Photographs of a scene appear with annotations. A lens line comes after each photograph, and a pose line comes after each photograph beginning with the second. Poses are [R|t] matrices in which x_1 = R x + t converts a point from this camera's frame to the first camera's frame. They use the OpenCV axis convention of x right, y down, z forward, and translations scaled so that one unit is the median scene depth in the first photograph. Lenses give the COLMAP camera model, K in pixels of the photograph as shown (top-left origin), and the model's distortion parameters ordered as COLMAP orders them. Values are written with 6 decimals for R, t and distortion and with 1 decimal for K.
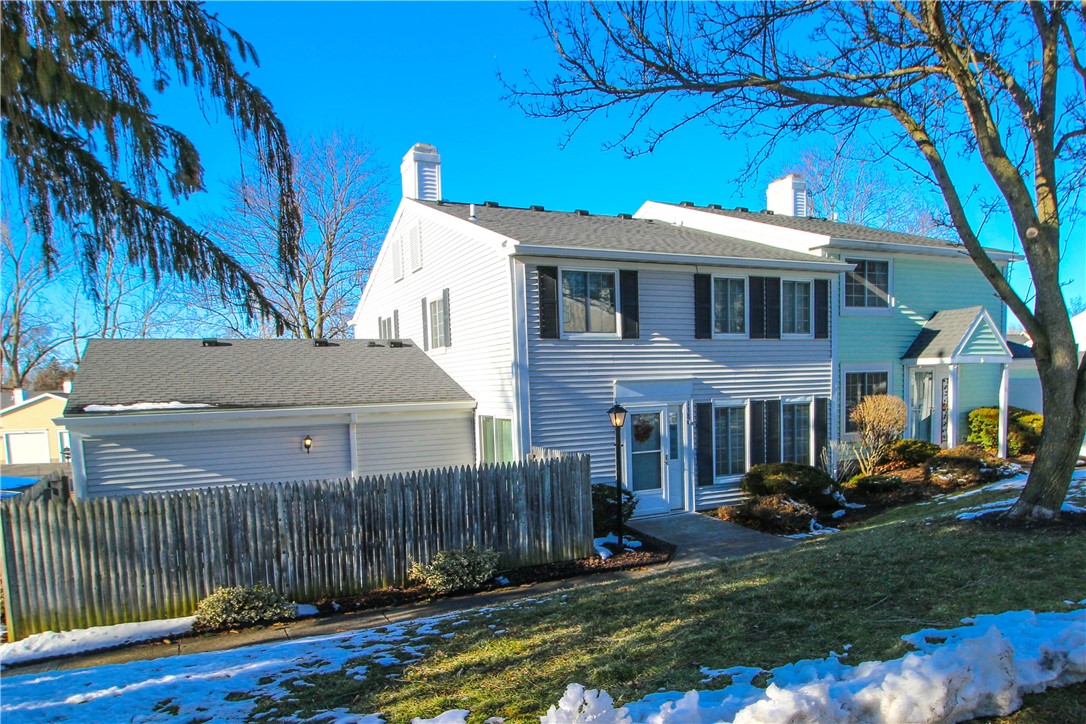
lens RADIAL K [[474.5, 0, 542.4], [0, 474.5, 374.6], [0, 0, 1]] dist [-0.005275, -0.011132]
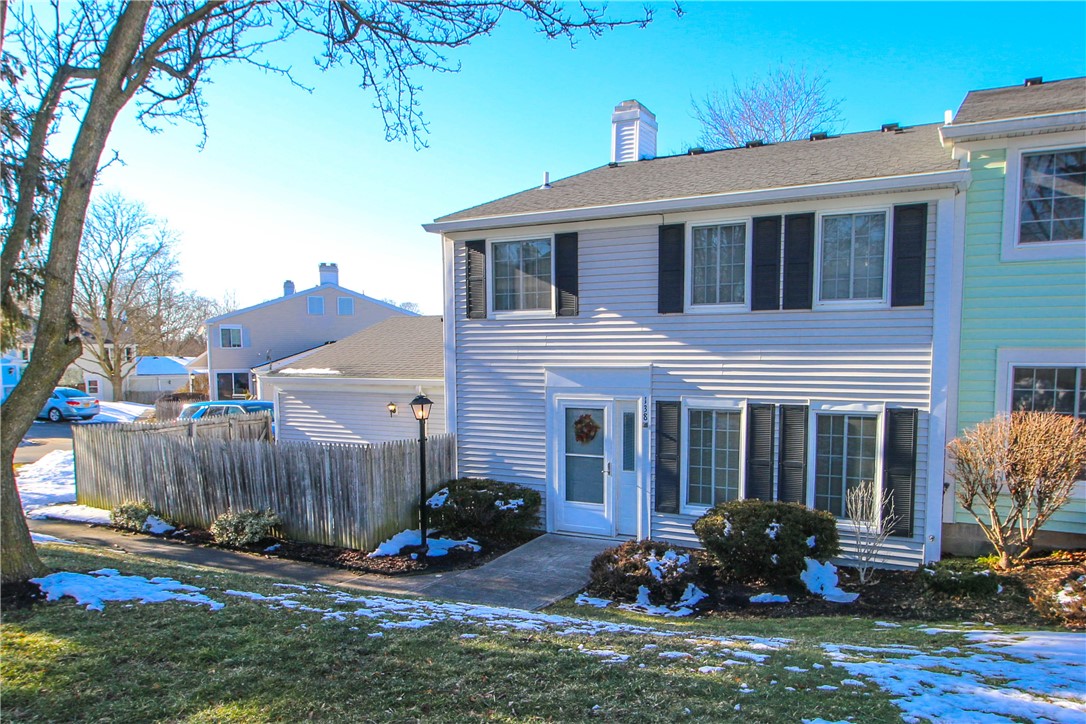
lens RADIAL K [[506.4, 0, 543.9], [0, 506.4, 355.8], [0, 0, 1]] dist [0.003011, -0.014314]
pose [[0.807681, 0.026791, -0.589011, 0.657771], [-0.012548, 0.999522, 0.028257, -0.030346], [0.589487, -0.015431, 0.807631, 0.257871]]
